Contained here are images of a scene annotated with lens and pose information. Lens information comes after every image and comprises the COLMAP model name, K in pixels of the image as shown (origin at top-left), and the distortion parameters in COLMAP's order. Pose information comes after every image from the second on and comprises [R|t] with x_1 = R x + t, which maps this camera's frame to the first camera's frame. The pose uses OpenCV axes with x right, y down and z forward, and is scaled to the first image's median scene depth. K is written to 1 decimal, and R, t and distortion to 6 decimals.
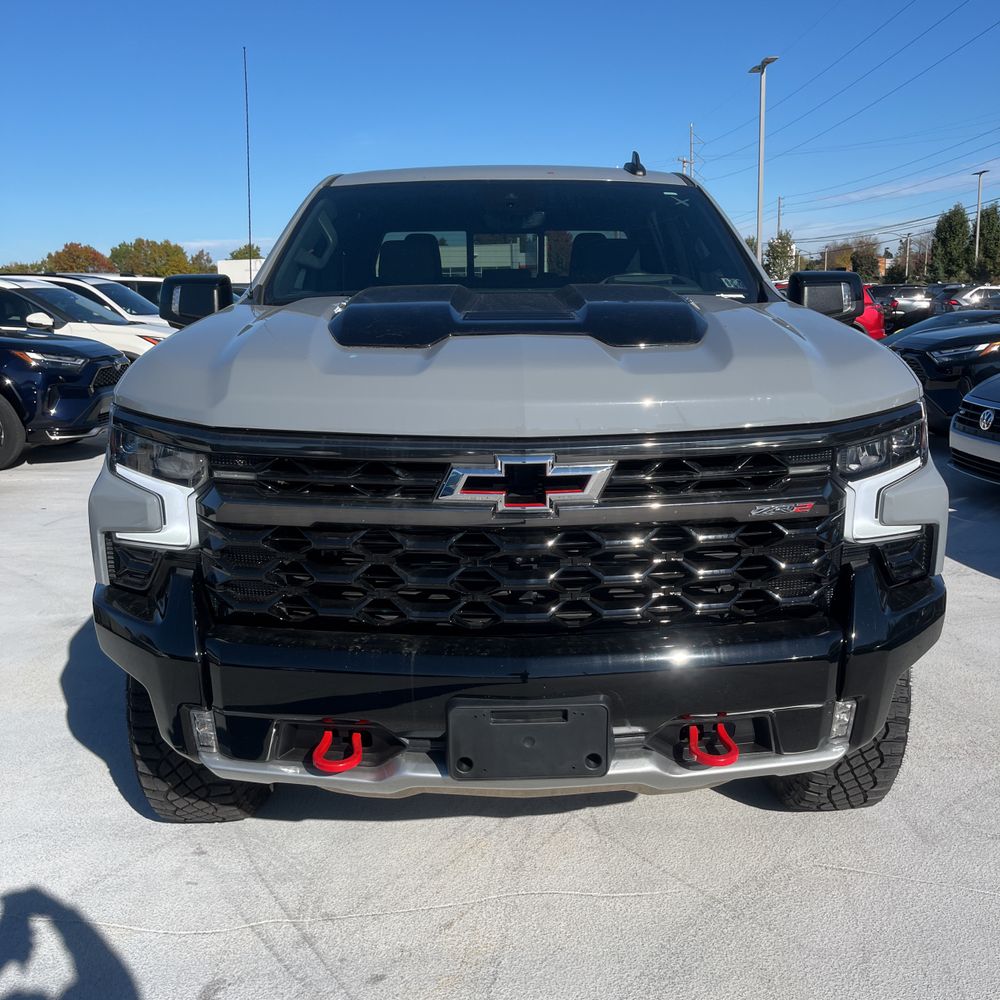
lens RADIAL K [[1012.5, 0, 508.2], [0, 1012.5, 500.6], [0, 0, 1]] dist [0.022191, 0.000000]
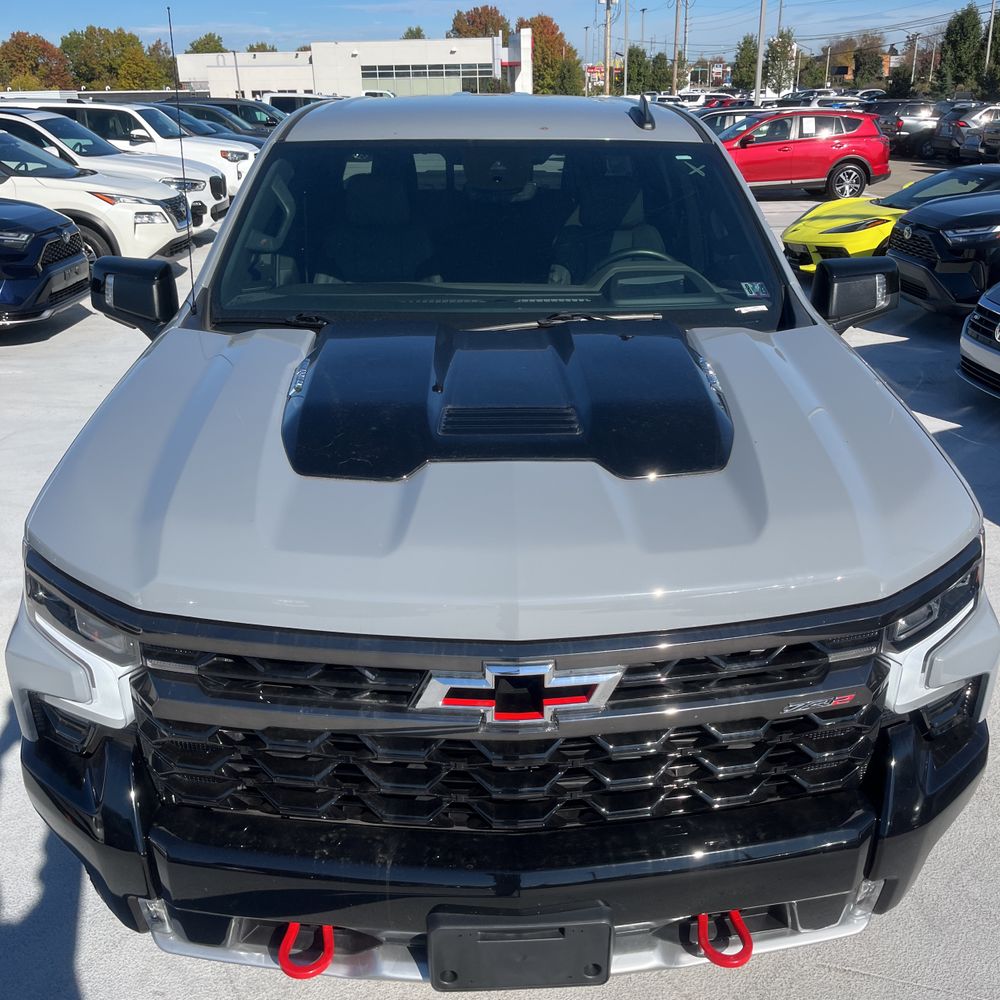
lens RADIAL K [[1012.5, 0, 509.4], [0, 1012.5, 503.3], [0, 0, 1]] dist [0.022191, 0.000000]
pose [[0.999807, 0.000506, 0.019646, -0.004414], [-0.004091, 0.983130, 0.182861, -0.190159], [-0.019222, -0.182906, 0.982942, 0.118722]]
